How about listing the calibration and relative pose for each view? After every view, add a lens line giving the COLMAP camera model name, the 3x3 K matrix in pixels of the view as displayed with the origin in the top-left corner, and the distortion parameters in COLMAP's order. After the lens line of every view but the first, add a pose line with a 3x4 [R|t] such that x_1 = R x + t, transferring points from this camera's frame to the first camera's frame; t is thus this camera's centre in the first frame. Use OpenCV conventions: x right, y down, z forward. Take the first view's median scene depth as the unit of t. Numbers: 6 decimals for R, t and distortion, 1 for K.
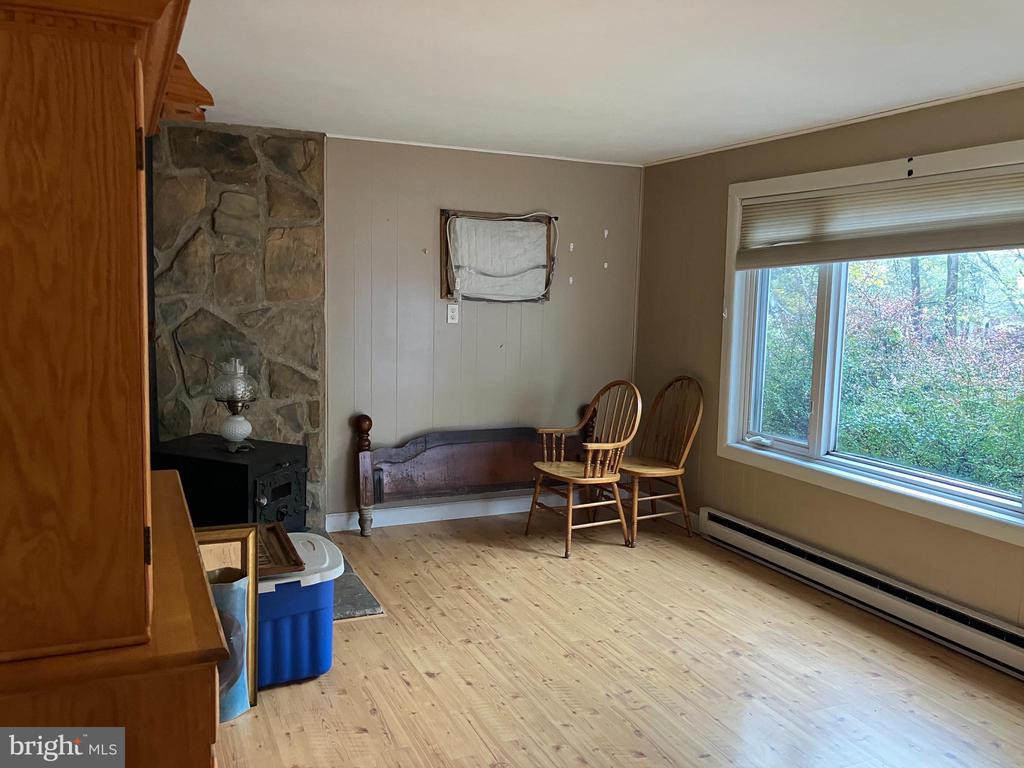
lens RADIAL K [[841.9, 0, 512.0], [0, 841.9, 384.0], [0, 0, 1]] dist [0.065566, -0.078245]
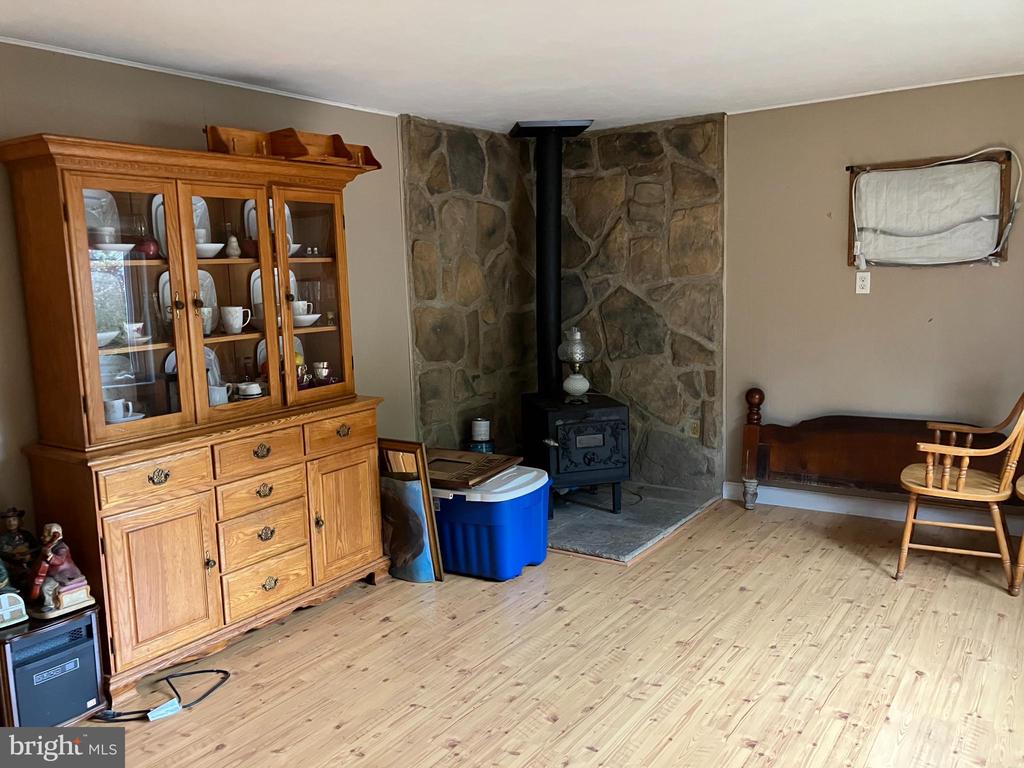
lens RADIAL K [[841.9, 0, 512.0], [0, 841.9, 384.0], [0, 0, 1]] dist [0.065566, -0.078245]
pose [[0.518126, 0.071269, -0.852330, 0.556035], [-0.053288, 0.997276, 0.050996, -0.004251], [0.853643, 0.018997, 0.520512, 0.251048]]
